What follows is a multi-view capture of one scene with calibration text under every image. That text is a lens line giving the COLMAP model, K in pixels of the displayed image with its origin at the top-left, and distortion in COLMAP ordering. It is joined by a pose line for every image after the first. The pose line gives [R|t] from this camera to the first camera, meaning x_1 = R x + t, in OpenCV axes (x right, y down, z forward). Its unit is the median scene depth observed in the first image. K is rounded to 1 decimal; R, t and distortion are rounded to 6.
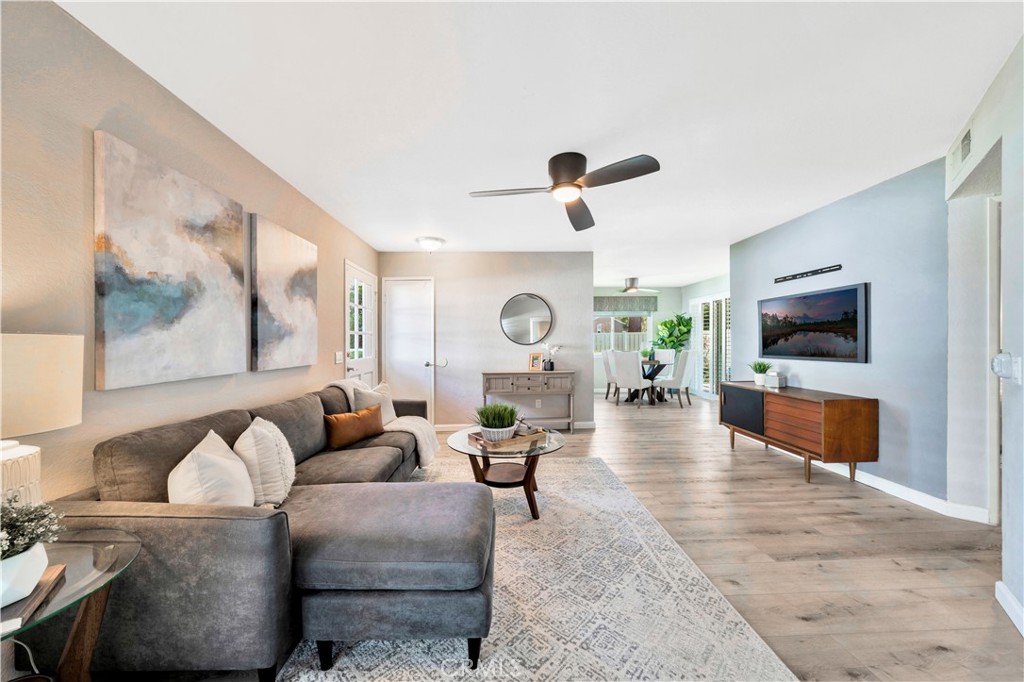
lens RADIAL K [[346.3, 0, 502.6], [0, 346.3, 339.7], [0, 0, 1]] dist [0.000331, -0.000037]
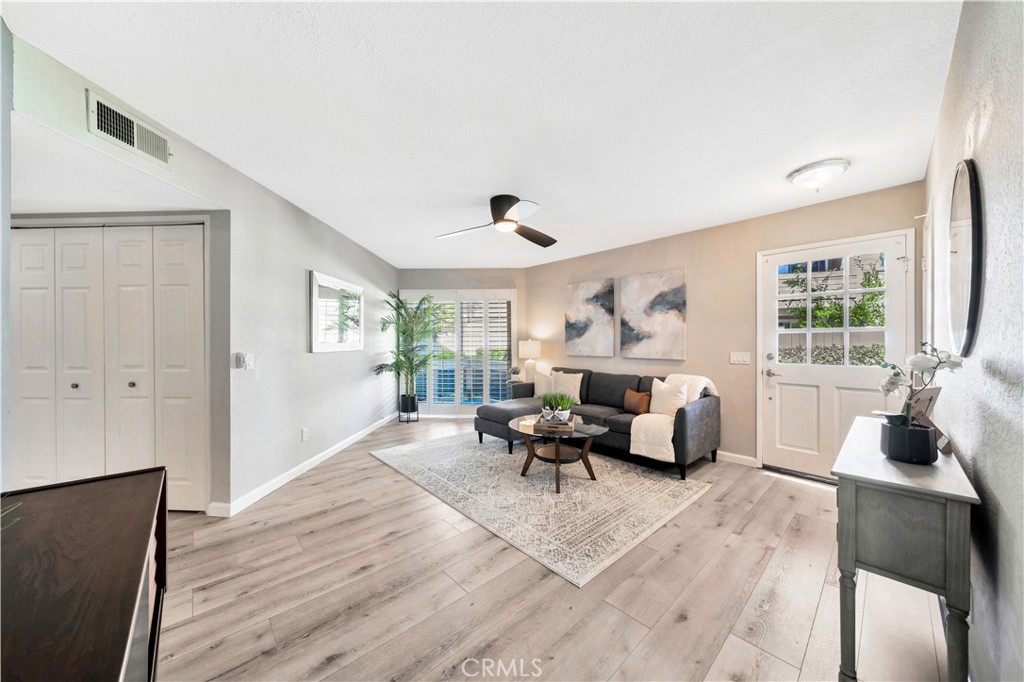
lens RADIAL K [[347.1, 0, 508.5], [0, 347.1, 345.9], [0, 0, 1]] dist [-0.011880, -0.000045]
pose [[-0.751907, 0.011055, -0.659177, 0.712161], [0.008833, 0.999939, 0.006695, 0.005014], [0.659210, -0.000788, -0.751958, 1.380097]]
